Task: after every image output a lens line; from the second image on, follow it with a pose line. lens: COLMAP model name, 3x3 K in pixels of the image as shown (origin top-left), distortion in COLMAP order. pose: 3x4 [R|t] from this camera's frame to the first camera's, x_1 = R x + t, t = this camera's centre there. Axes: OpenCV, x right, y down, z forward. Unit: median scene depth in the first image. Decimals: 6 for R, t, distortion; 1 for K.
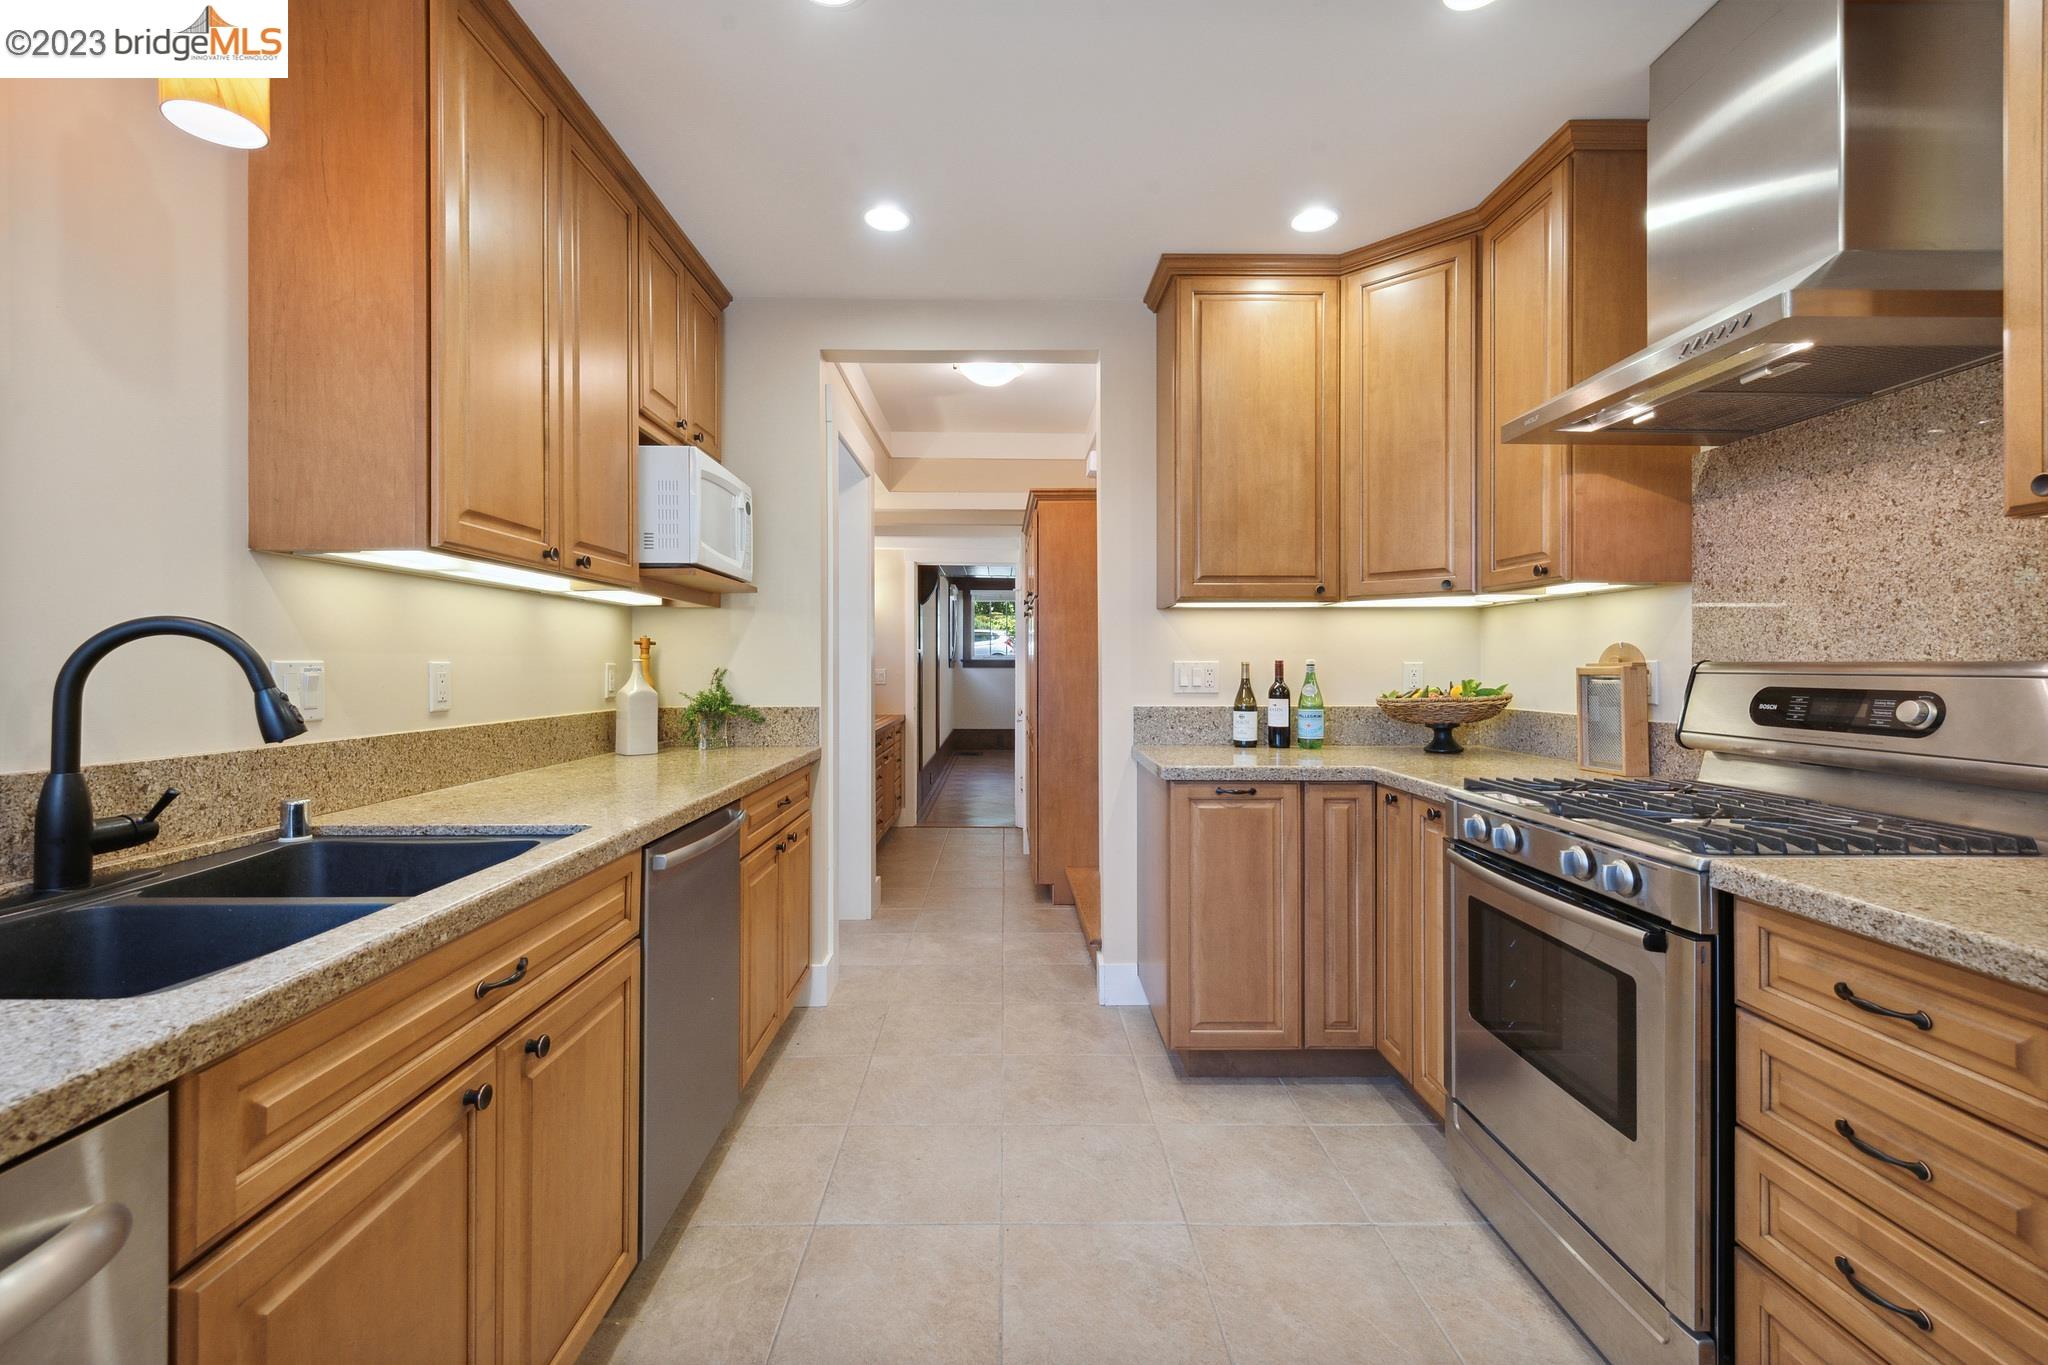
lens RADIAL K [[905.7, 0, 1030.1], [0, 905.7, 664.4], [0, 0, 1]] dist [0.011030, -0.003302]
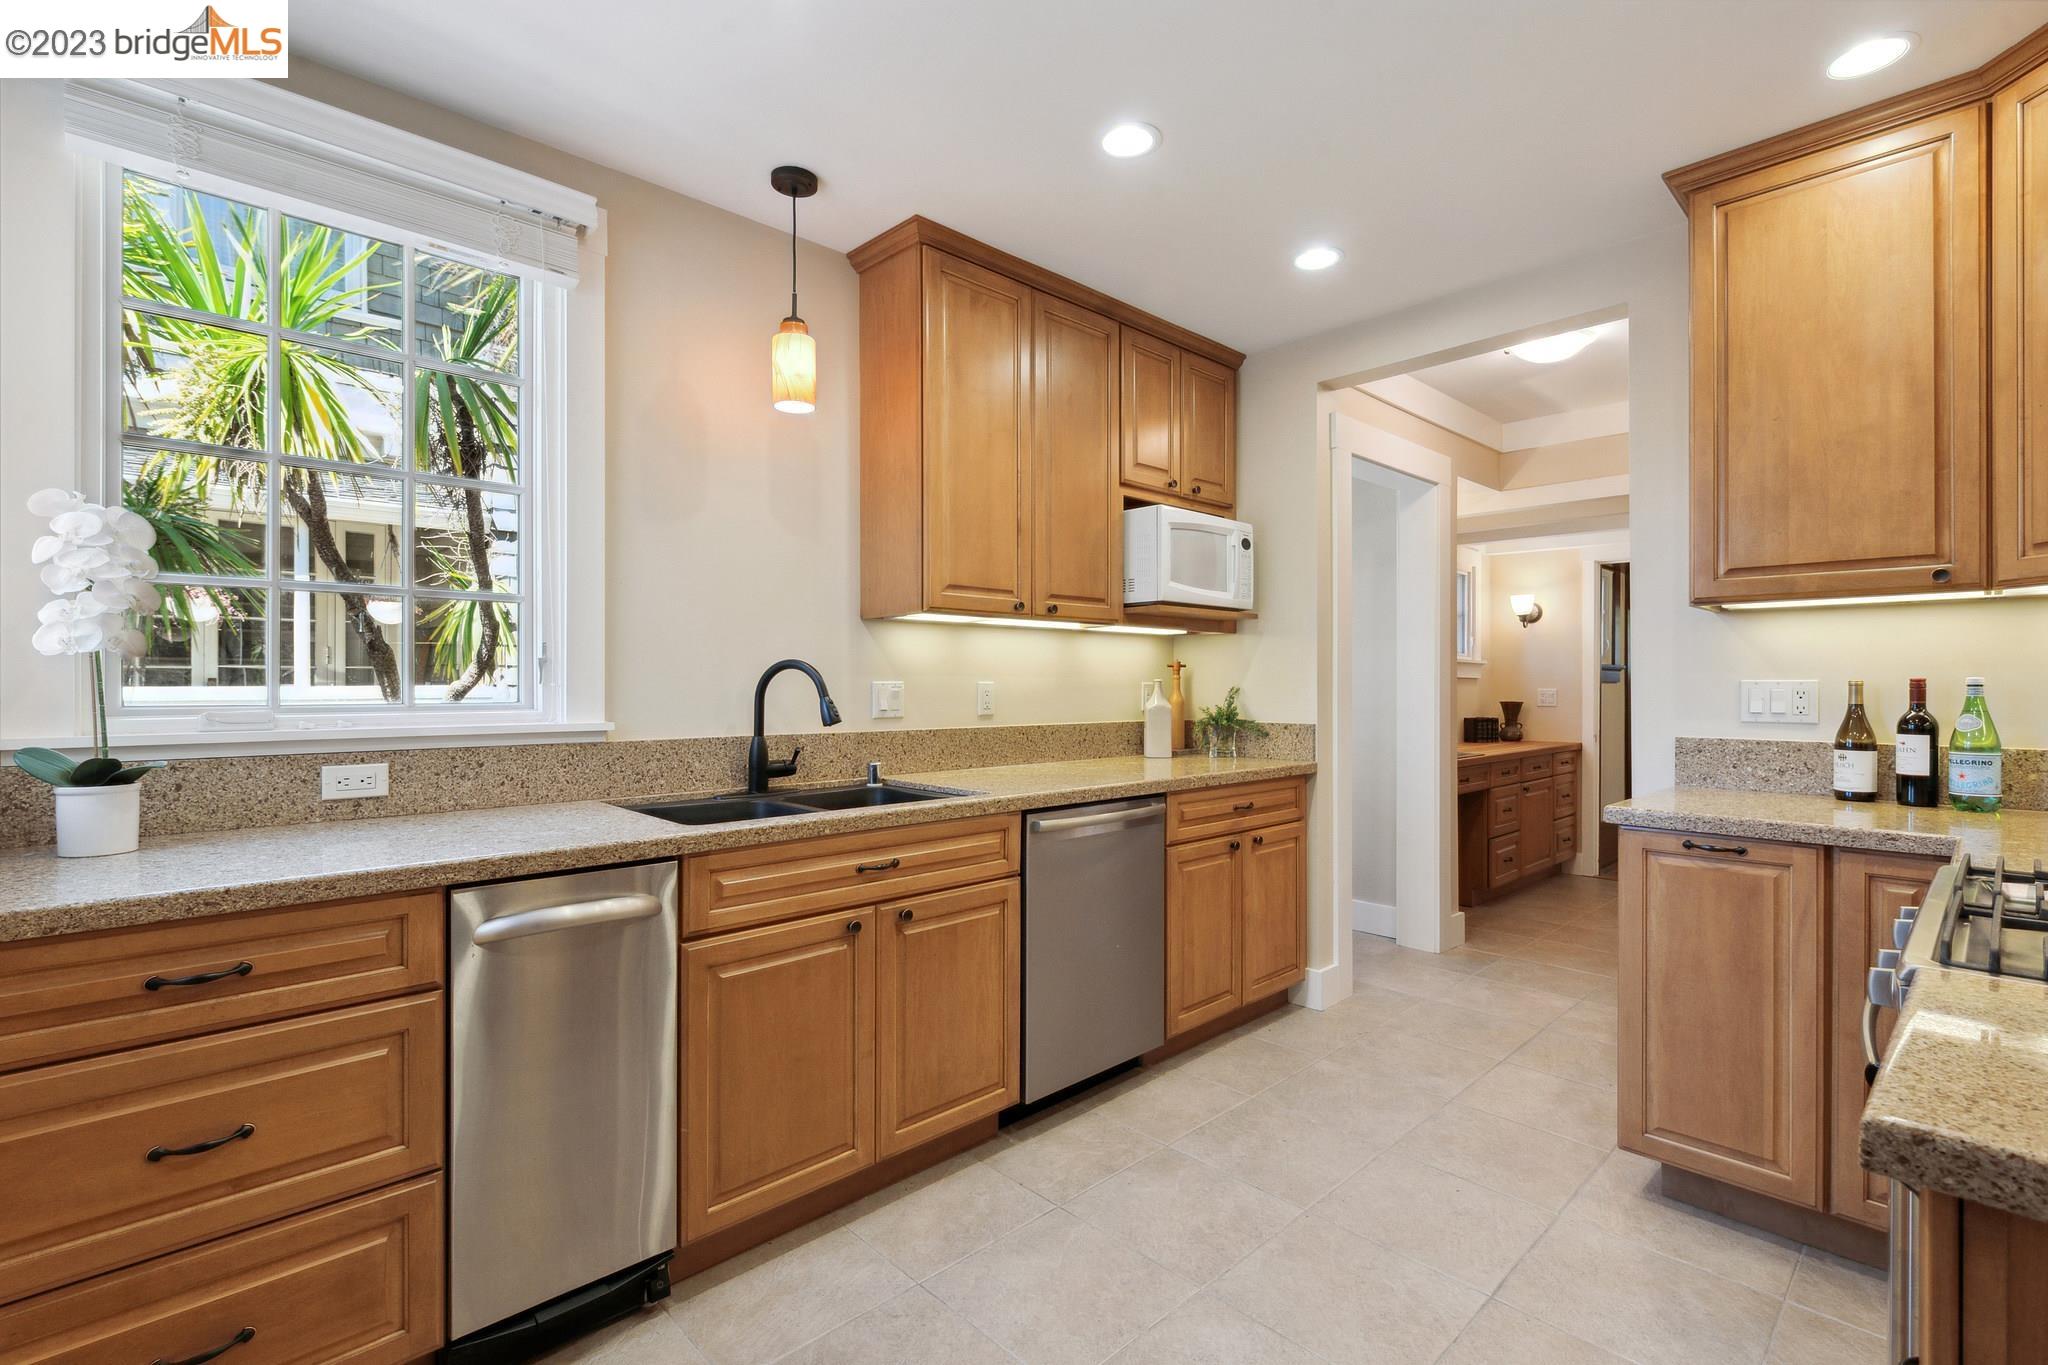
lens RADIAL K [[995.1, 0, 1026.2], [0, 995.1, 686.4], [0, 0, 1]] dist [0.006929, -0.003005]
pose [[0.651431, 0.003846, -0.758698, 0.457078], [0.000171, 0.999986, 0.005216, -0.002848], [0.758708, -0.003528, 0.651421, -0.005864]]
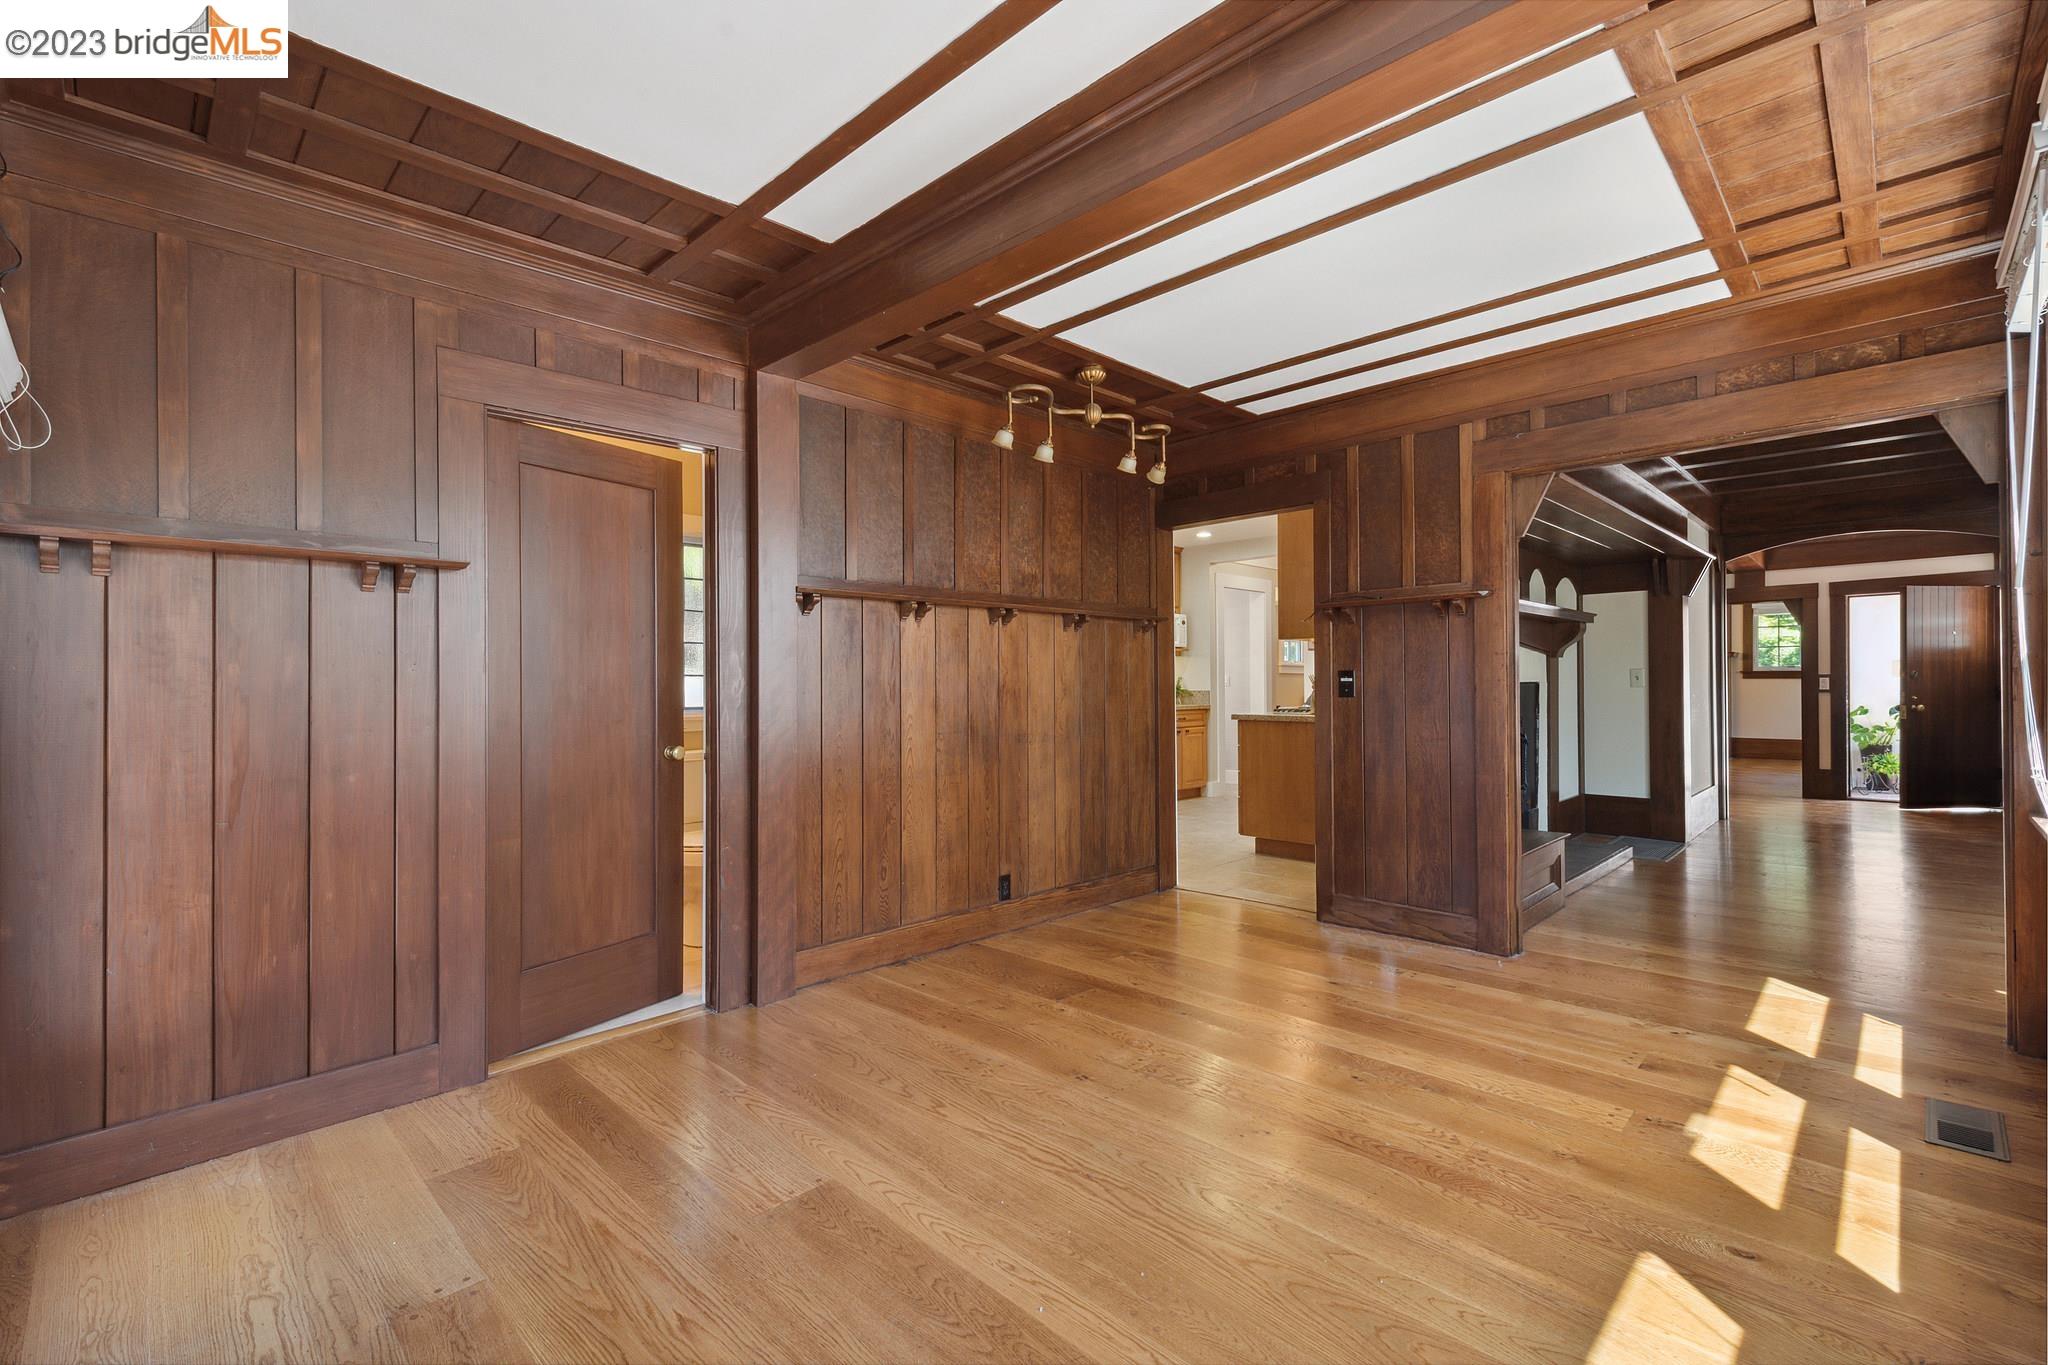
lens RADIAL K [[905.7, 0, 1021.0], [0, 905.7, 678.0], [0, 0, 1]] dist [0.011030, -0.003302]
pose [[0.692410, -0.004173, -0.721493, 1.511828], [0.005389, 0.999985, -0.000612, 0.005967], [0.721485, -0.003464, 0.692422, -1.497228]]
